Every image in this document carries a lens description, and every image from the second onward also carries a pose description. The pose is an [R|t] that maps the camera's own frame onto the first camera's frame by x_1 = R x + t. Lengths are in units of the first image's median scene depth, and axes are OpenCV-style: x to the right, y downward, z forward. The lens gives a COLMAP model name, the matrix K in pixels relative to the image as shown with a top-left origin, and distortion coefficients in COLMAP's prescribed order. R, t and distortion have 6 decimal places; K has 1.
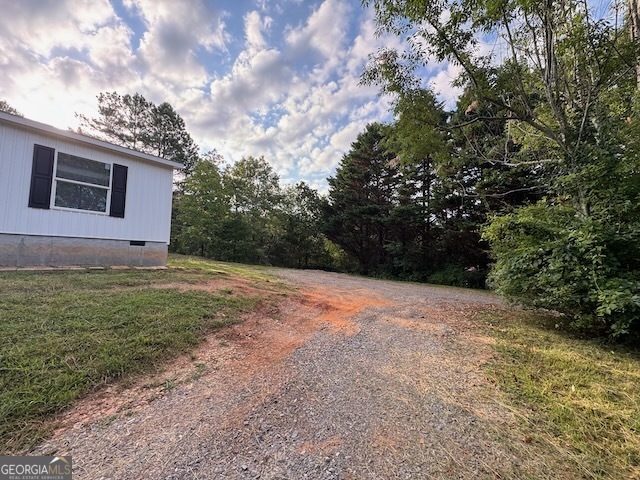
lens RADIAL K [[255.5, 0, 319.8], [0, 255.5, 239.5], [0, 0, 1]] dist [-0.002430, -0.000052]
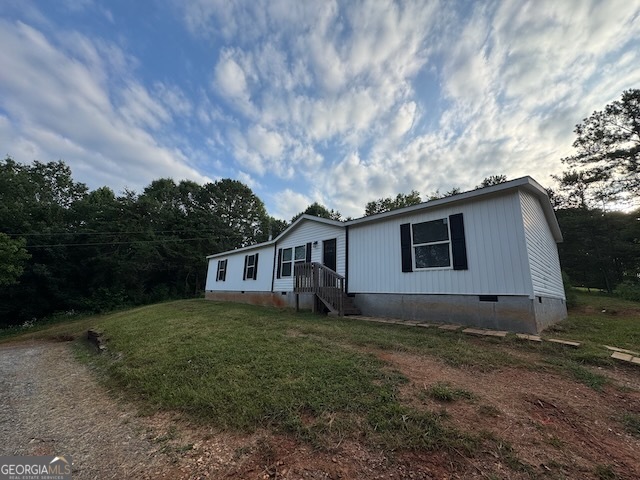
lens RADIAL K [[253.2, 0, 320.8], [0, 253.2, 251.4], [0, 0, 1]] dist [-0.006465, -0.000280]
pose [[-0.149060, -0.186969, -0.970991, 0.180078], [0.038451, 0.980123, -0.194630, 0.004472], [0.988080, -0.066347, -0.138908, 0.650954]]
